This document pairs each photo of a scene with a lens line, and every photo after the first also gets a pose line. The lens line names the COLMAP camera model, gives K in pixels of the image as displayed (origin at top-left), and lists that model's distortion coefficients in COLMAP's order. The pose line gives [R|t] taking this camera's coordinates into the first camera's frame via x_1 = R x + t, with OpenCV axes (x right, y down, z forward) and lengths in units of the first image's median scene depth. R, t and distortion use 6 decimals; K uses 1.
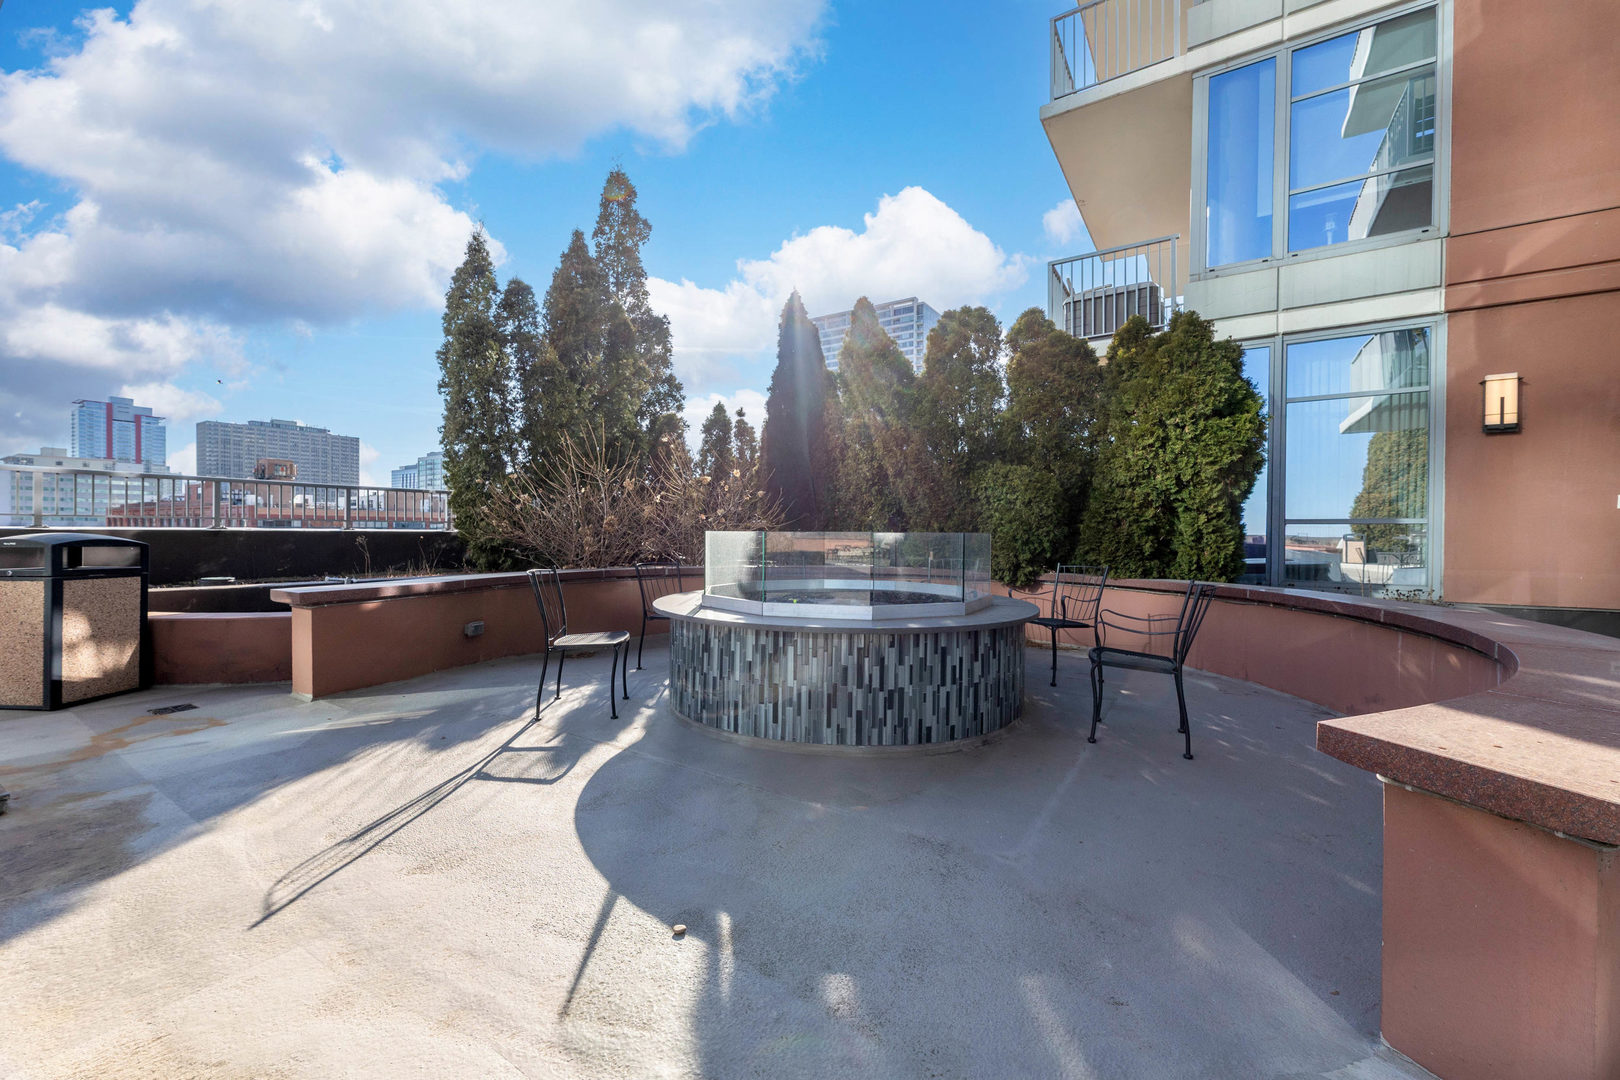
lens RADIAL K [[650.3, 0, 799.5], [0, 650.3, 538.4], [0, 0, 1]] dist [0.000204, -0.000531]
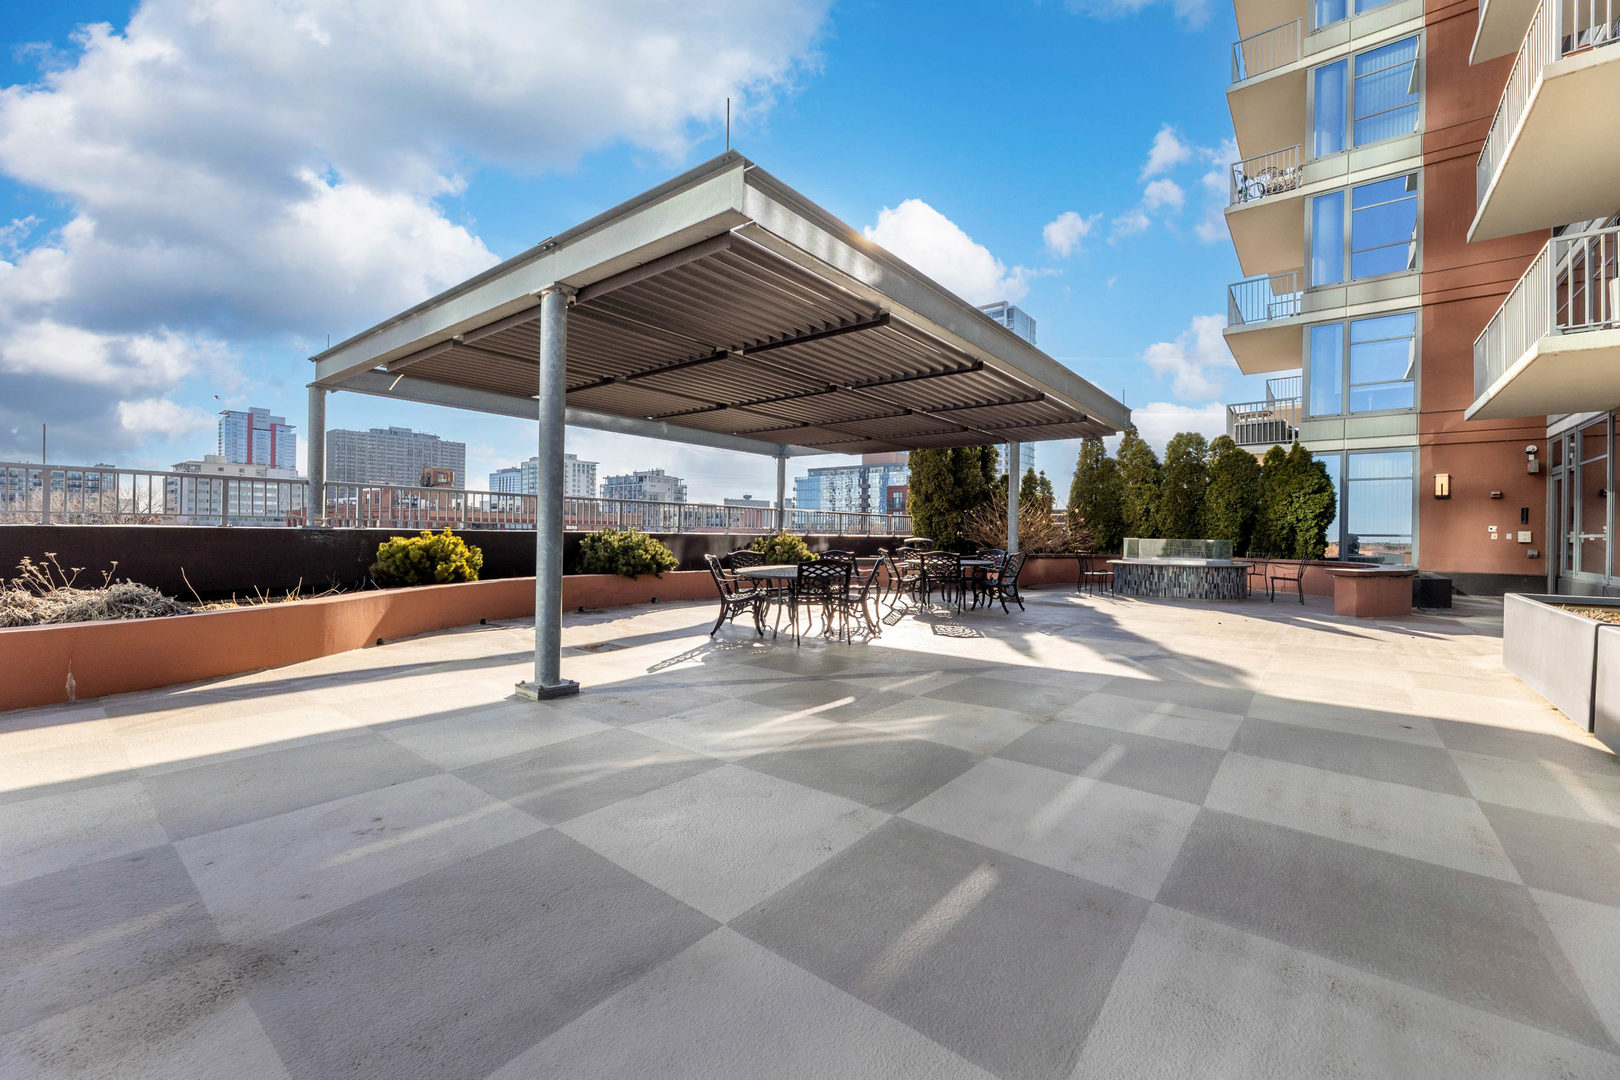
lens RADIAL K [[650.3, 0, 822.6], [0, 650.3, 532.0], [0, 0, 1]] dist [0.000204, -0.000531]
pose [[0.995816, 0.005297, -0.091228, -0.914191], [-0.006553, 0.999888, -0.013474, 0.004982], [0.091147, 0.014015, 0.995739, -1.502853]]
